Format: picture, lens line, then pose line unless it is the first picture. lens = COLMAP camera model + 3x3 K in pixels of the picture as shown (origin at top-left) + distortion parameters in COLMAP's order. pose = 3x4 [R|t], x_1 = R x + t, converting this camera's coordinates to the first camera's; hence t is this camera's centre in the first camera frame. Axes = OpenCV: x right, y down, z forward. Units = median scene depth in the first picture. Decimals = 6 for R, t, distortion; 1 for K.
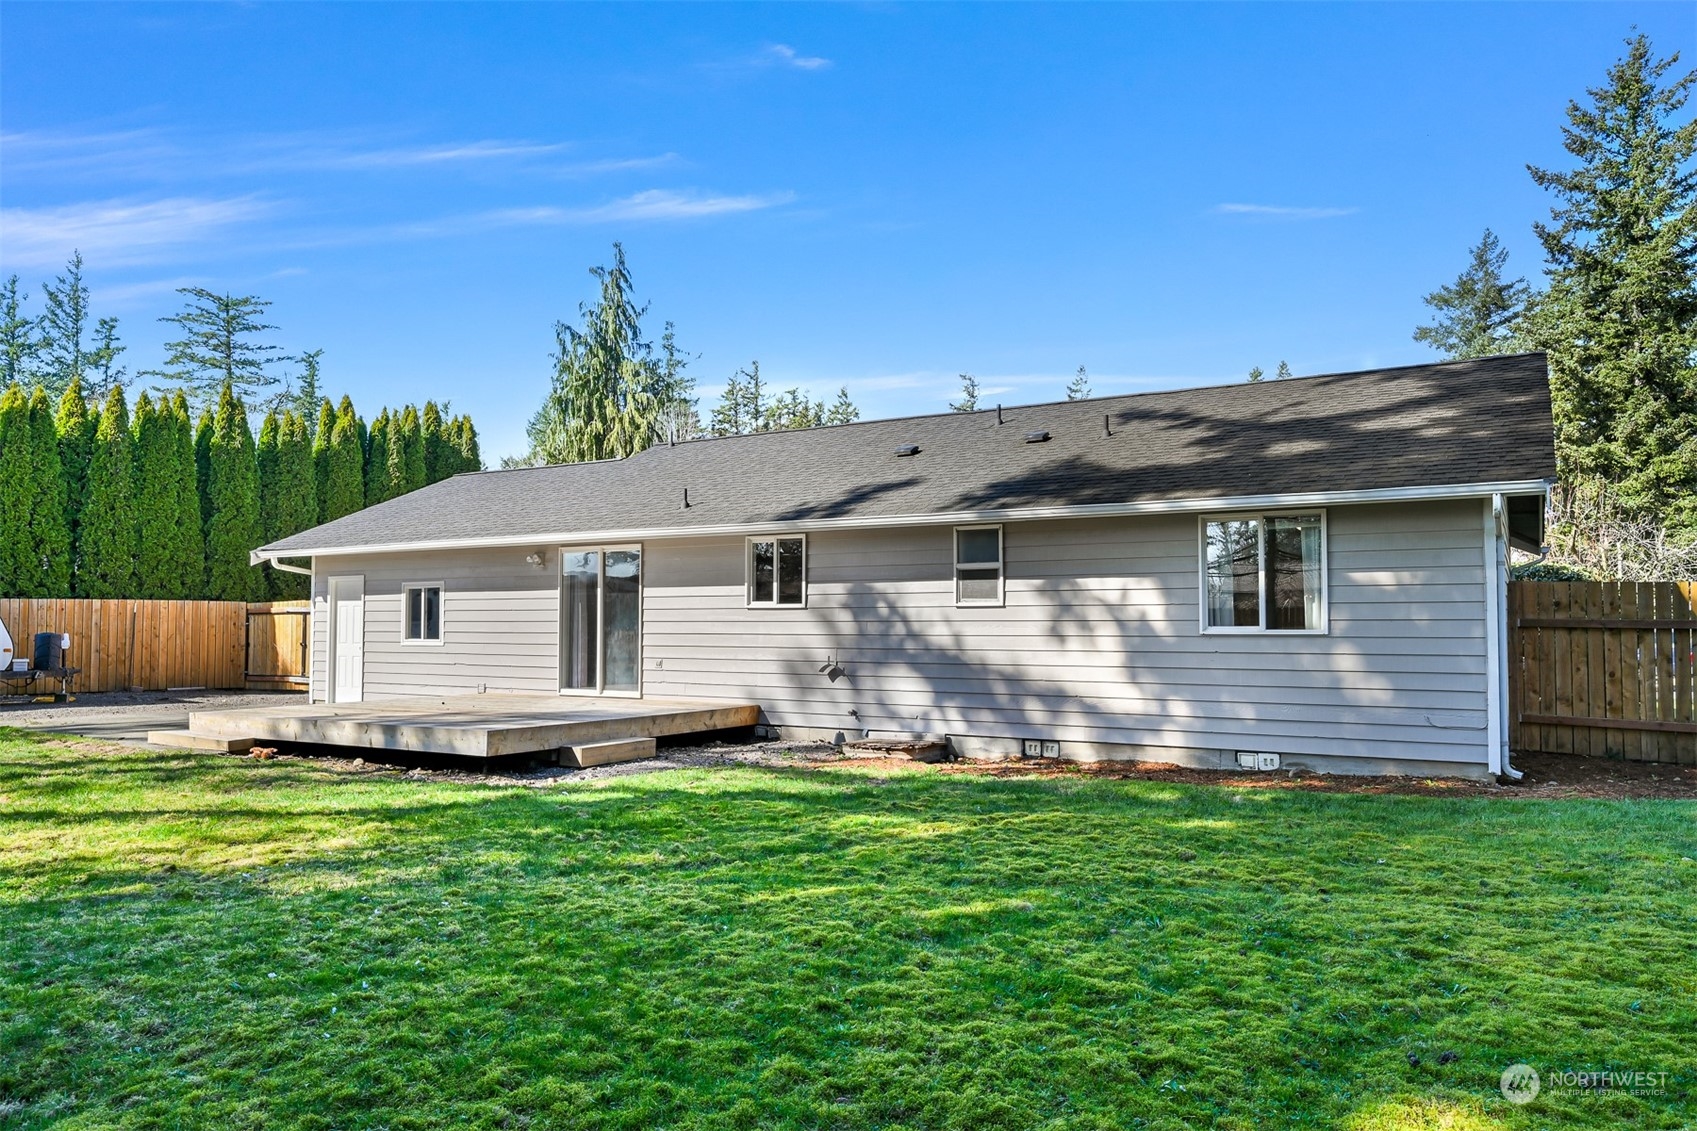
lens RADIAL K [[1149.8, 0, 847.6], [0, 1149.8, 596.4], [0, 0, 1]] dist [-0.005274, 0.005105]
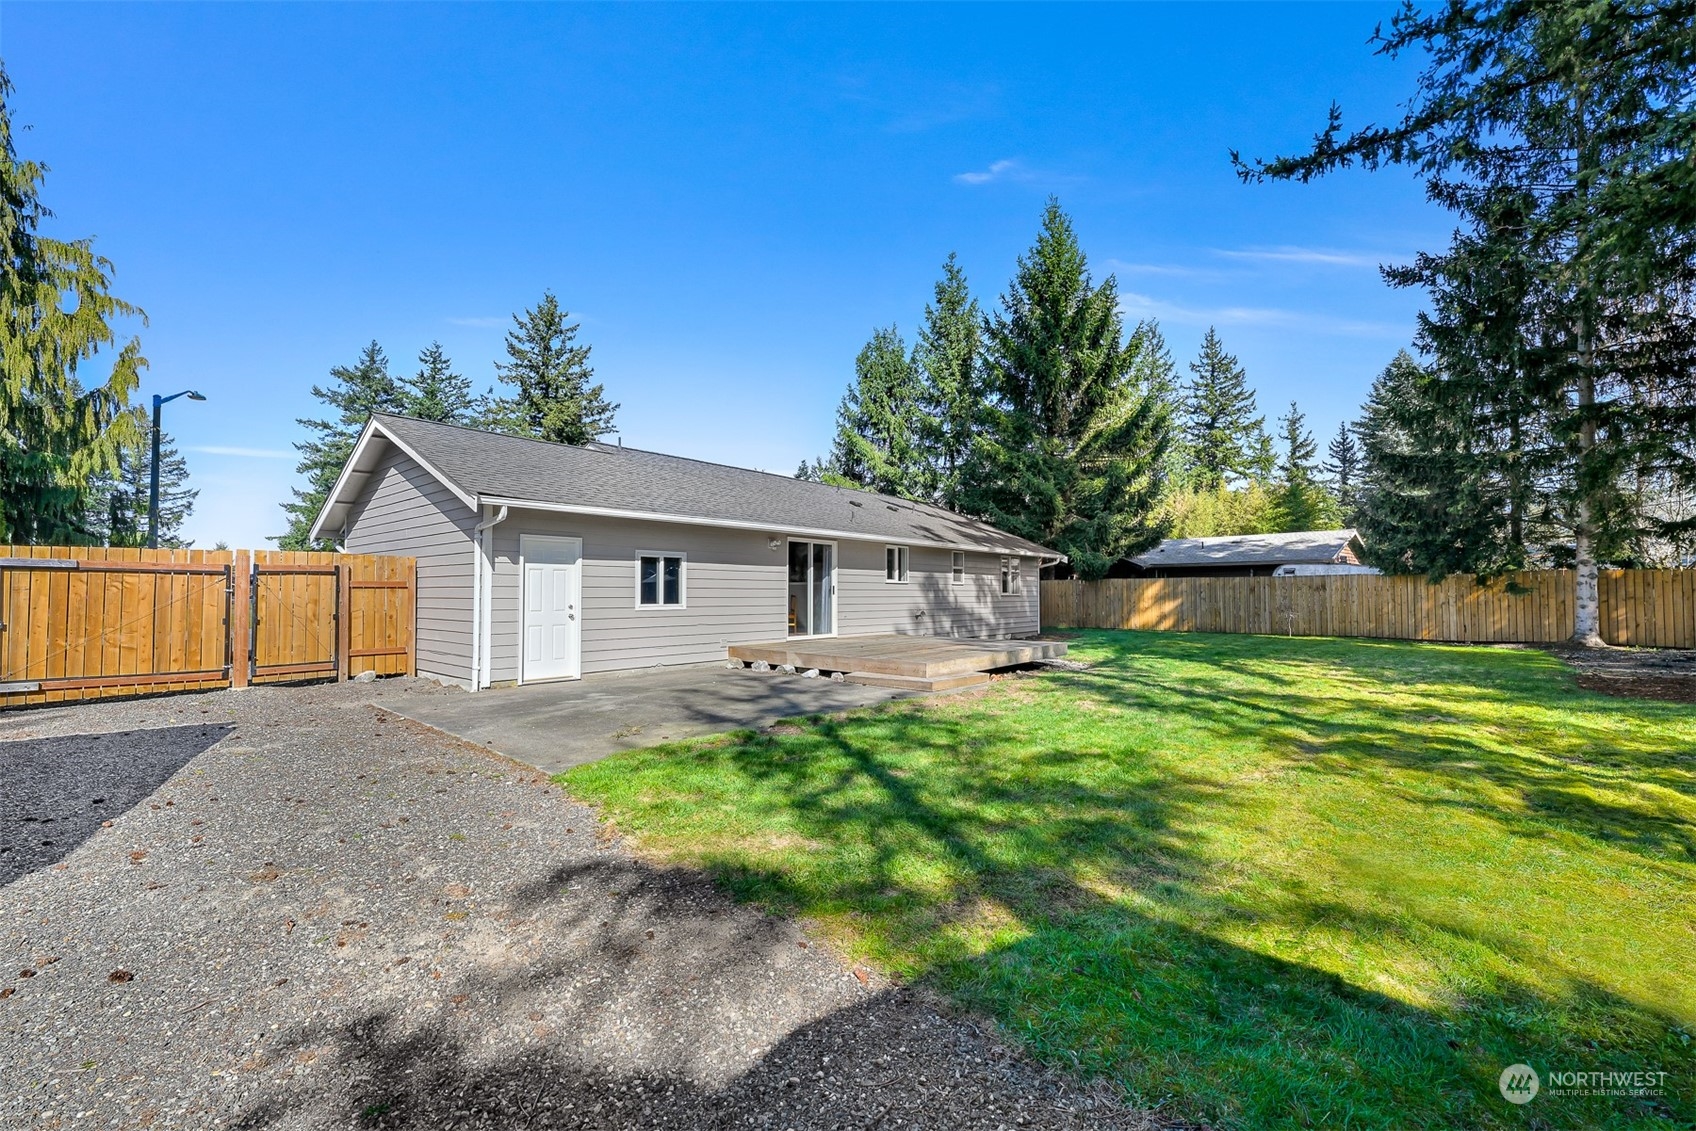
lens RADIAL K [[690.5, 0, 846.3], [0, 690.5, 586.1], [0, 0, 1]] dist [-0.001748, -0.000421]
pose [[0.168823, 0.010221, 0.985593, -1.106746], [-0.026786, 0.999624, -0.005779, 0.021888], [-0.985282, -0.025424, 0.169034, 0.813916]]
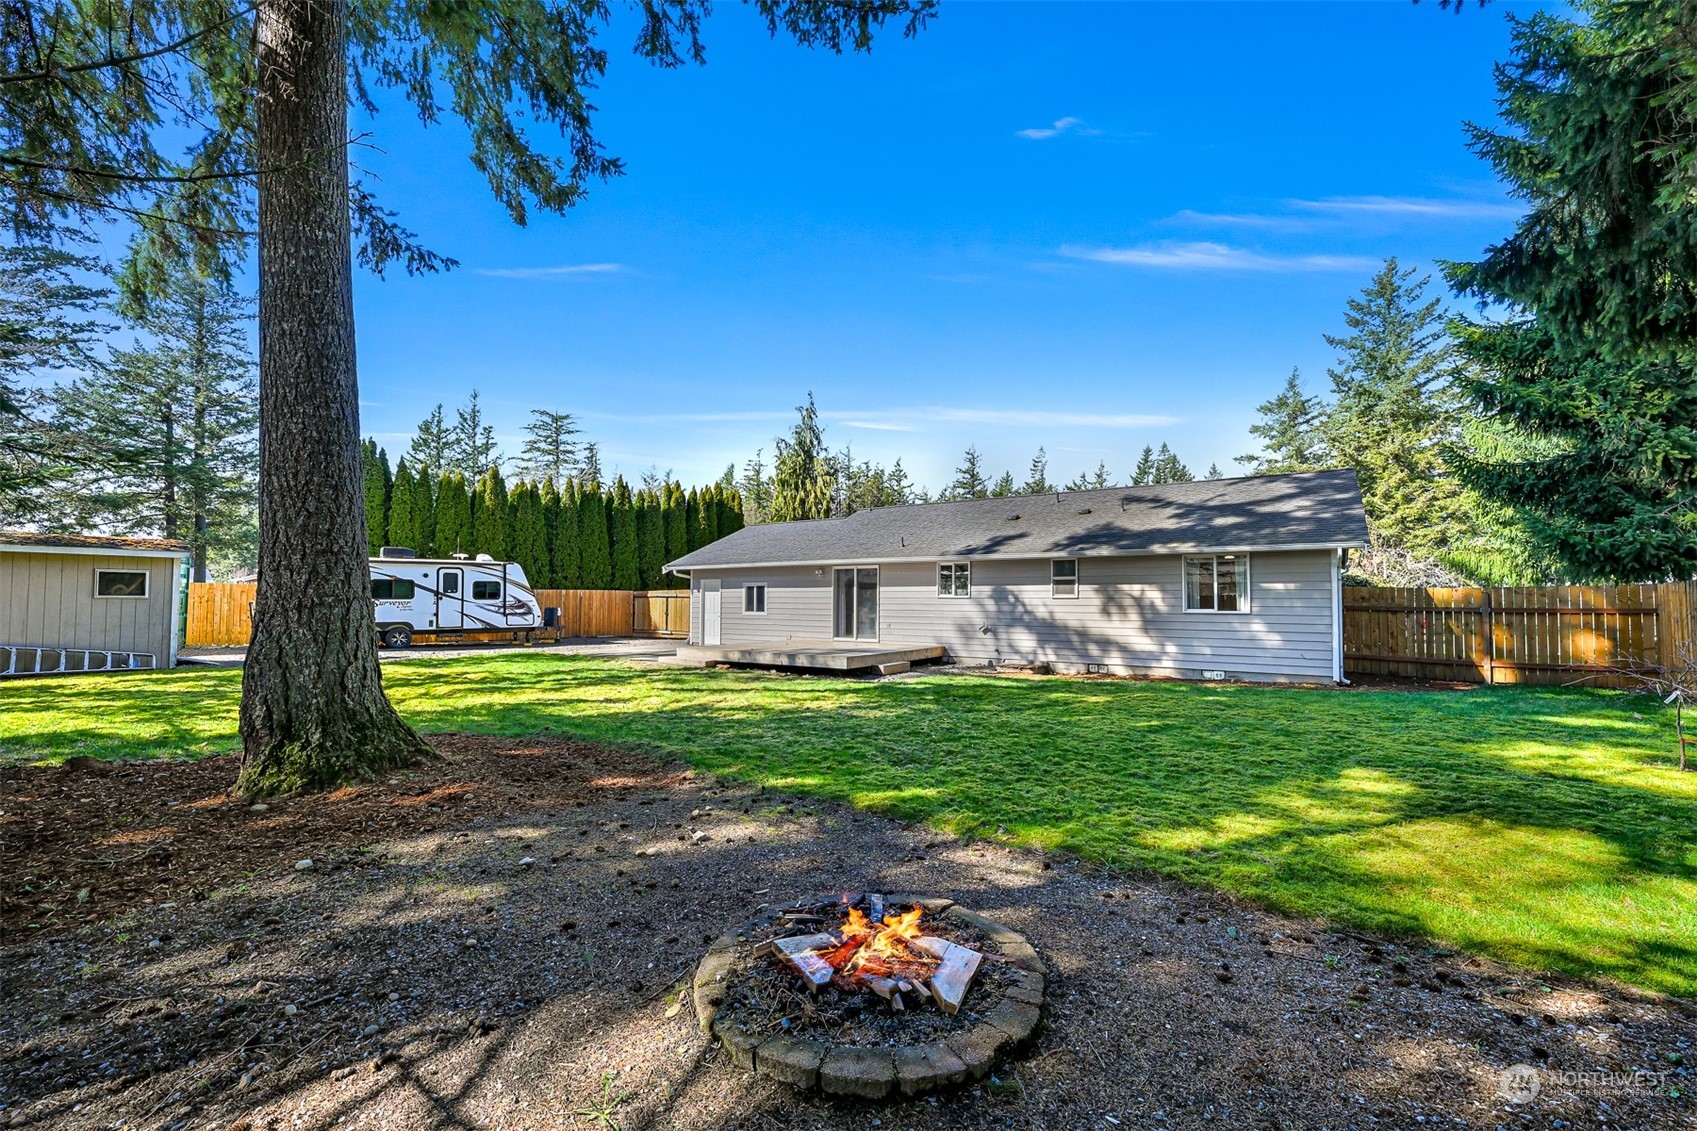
lens RADIAL K [[690.9, 0, 846.8], [0, 690.9, 586.1], [0, 0, 1]] dist [-0.001748, -0.000421]
pose [[0.998368, 0.001701, -0.057075, -0.164152], [-0.001379, 0.999983, 0.005693, -0.015657], [0.057084, -0.005605, 0.998354, -0.196019]]
